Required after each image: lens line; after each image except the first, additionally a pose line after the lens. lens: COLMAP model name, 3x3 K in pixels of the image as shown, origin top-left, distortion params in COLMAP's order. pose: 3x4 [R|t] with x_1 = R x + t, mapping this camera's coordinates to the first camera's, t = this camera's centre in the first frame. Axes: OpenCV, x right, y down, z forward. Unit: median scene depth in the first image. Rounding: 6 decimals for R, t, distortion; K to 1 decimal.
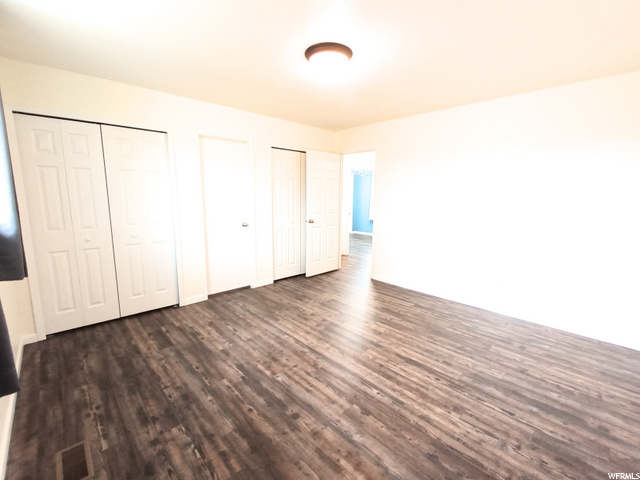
lens RADIAL K [[282.2, 0, 319.6], [0, 282.2, 236.7], [0, 0, 1]] dist [-0.002935, -0.003115]
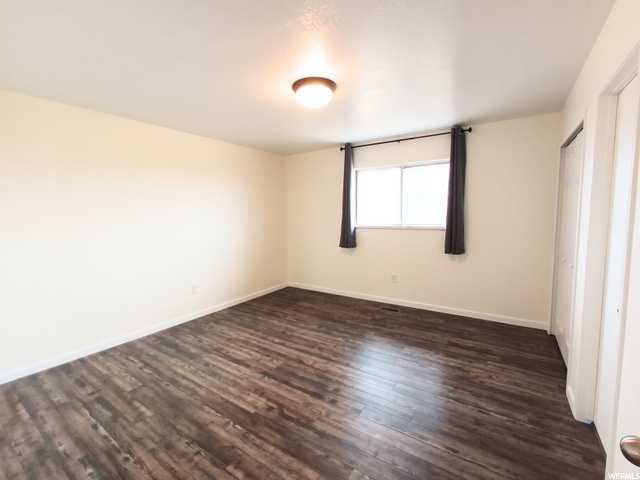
lens RADIAL K [[282.2, 0, 319.6], [0, 282.2, 236.7], [0, 0, 1]] dist [-0.002935, -0.003115]
pose [[-0.976526, 0.021728, -0.214299, 0.258257], [-0.027610, 0.974065, 0.224576, -0.331403], [0.213621, 0.225222, -0.950601, 2.175284]]
